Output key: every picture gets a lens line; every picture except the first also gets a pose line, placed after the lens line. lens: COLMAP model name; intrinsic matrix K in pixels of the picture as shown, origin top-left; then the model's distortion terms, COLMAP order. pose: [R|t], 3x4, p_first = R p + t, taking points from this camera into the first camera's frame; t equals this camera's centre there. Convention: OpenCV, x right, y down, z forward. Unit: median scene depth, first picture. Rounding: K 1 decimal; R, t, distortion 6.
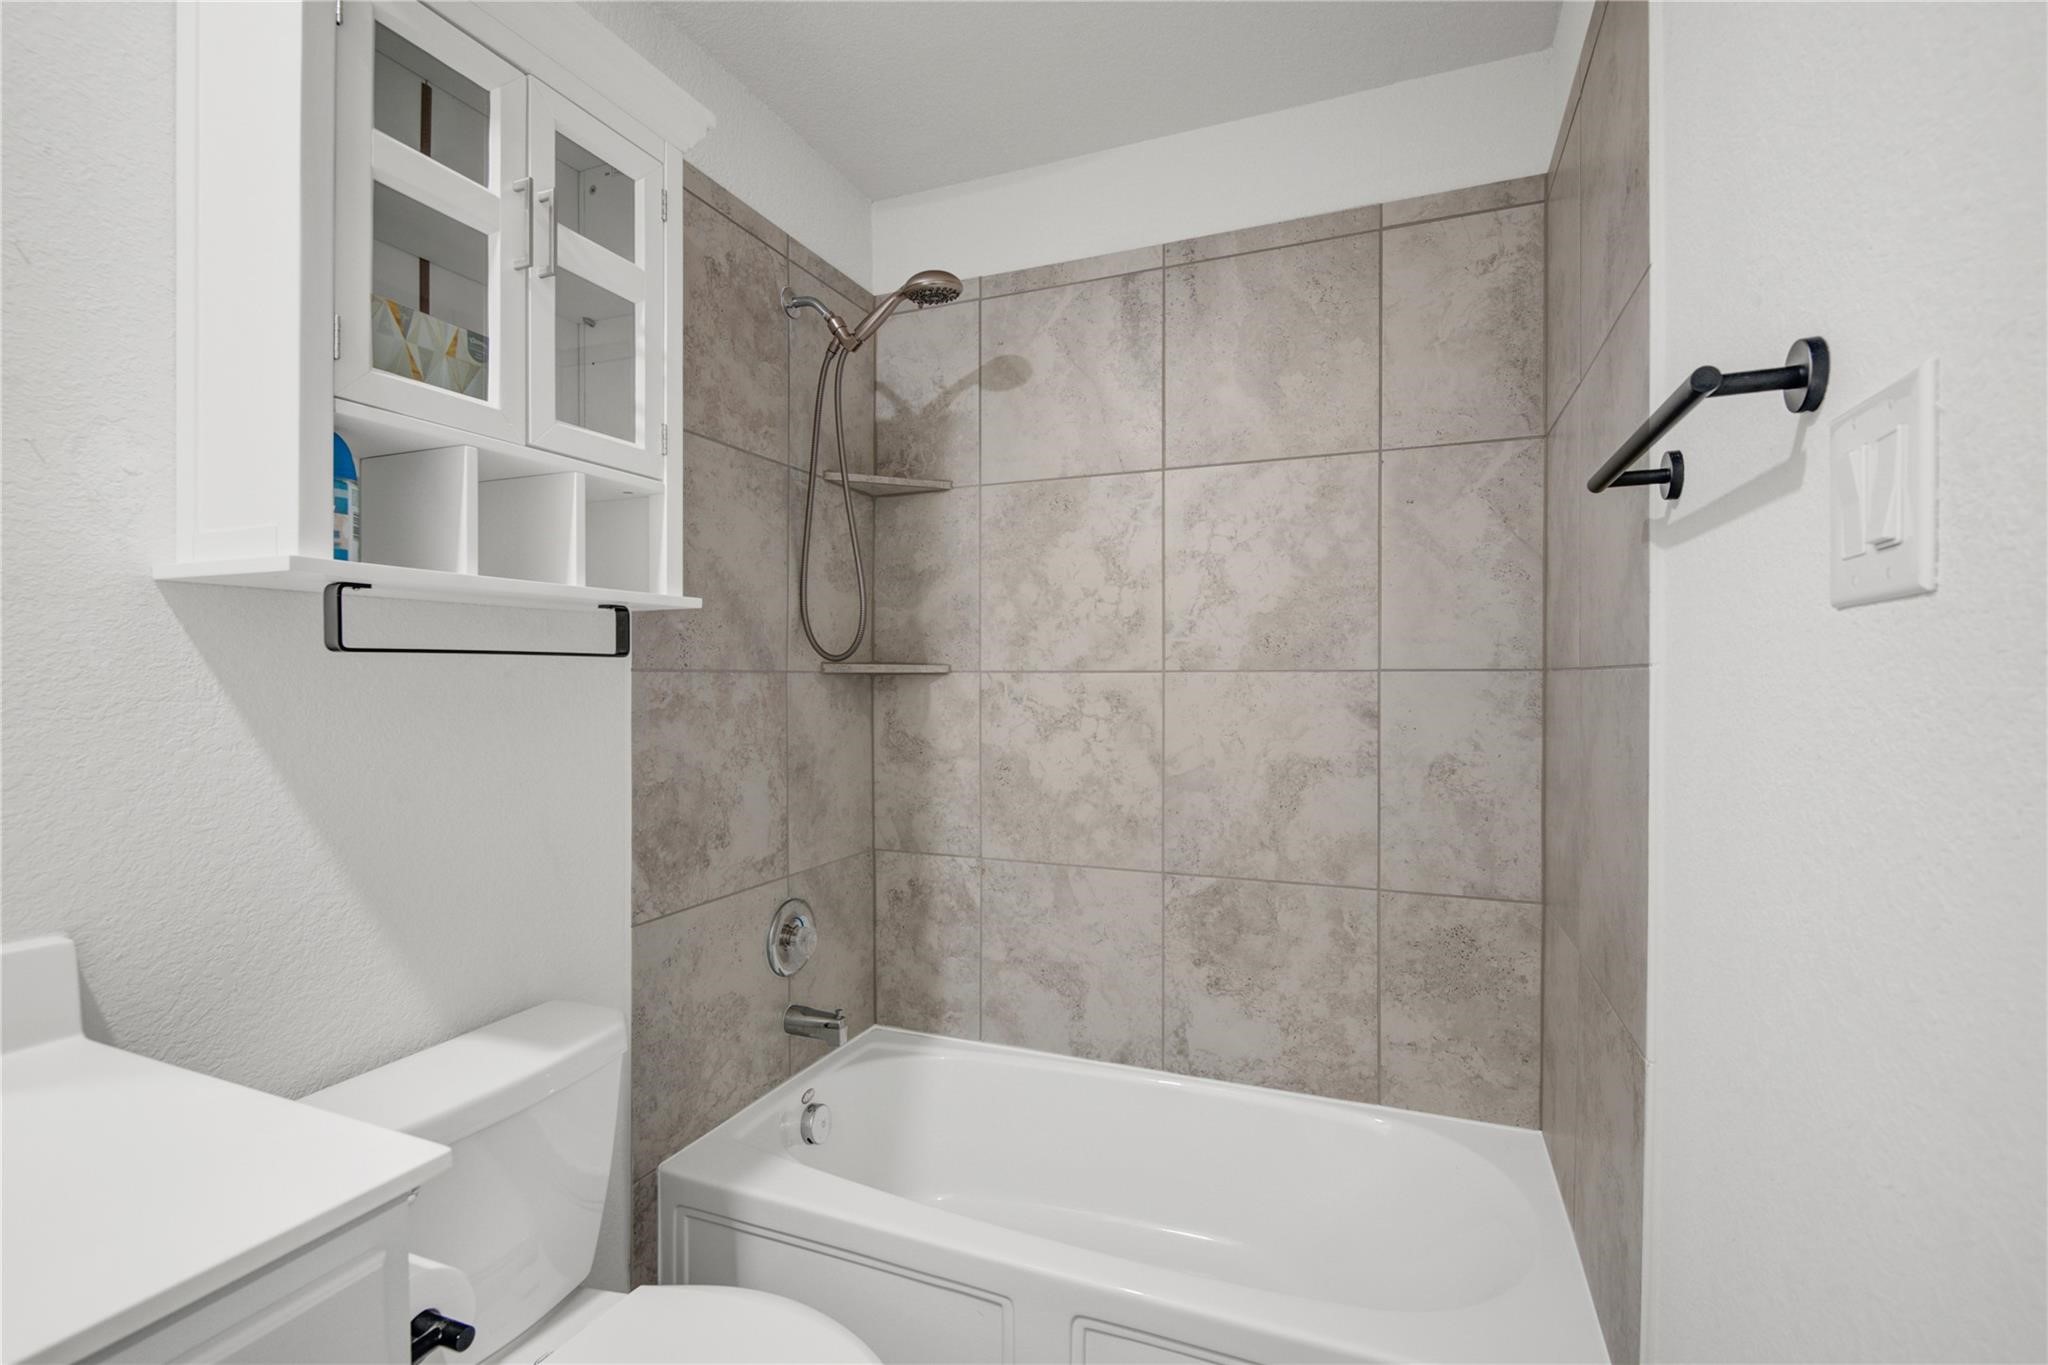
lens RADIAL K [[930.8, 0, 1031.2], [0, 930.8, 681.3], [0, 0, 1]] dist [0.002756, -0.005122]
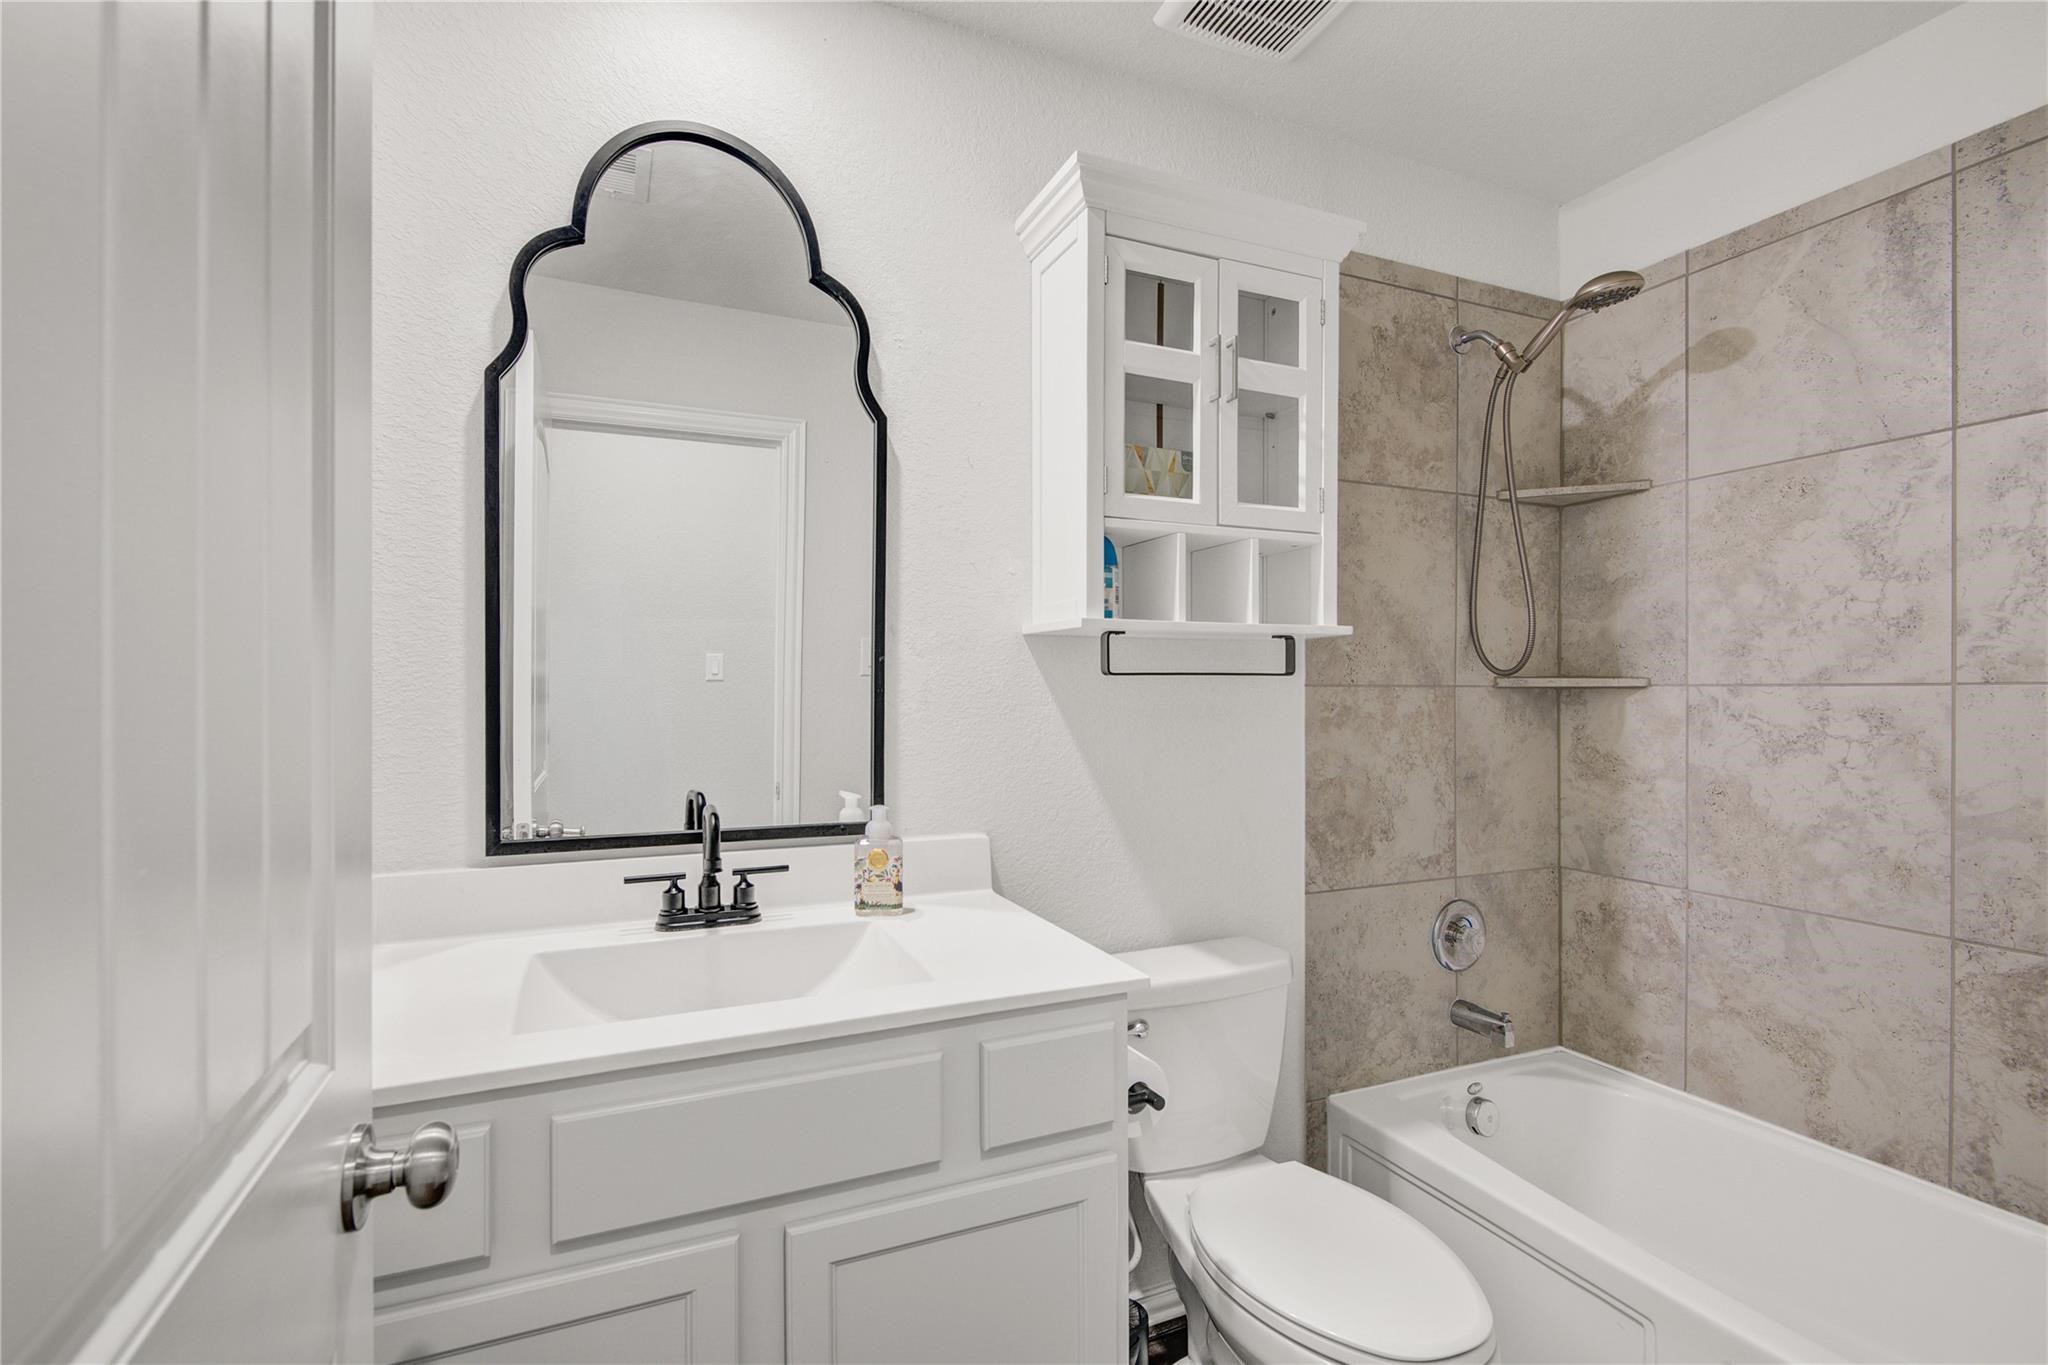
lens RADIAL K [[930.8, 0, 1021.8], [0, 930.8, 693.2], [0, 0, 1]] dist [0.002756, -0.005122]
pose [[0.722422, 0.001264, -0.691451, 0.116377], [-0.002466, 0.999997, -0.000748, -0.000179], [0.691448, 0.002246, 0.722423, -0.115795]]
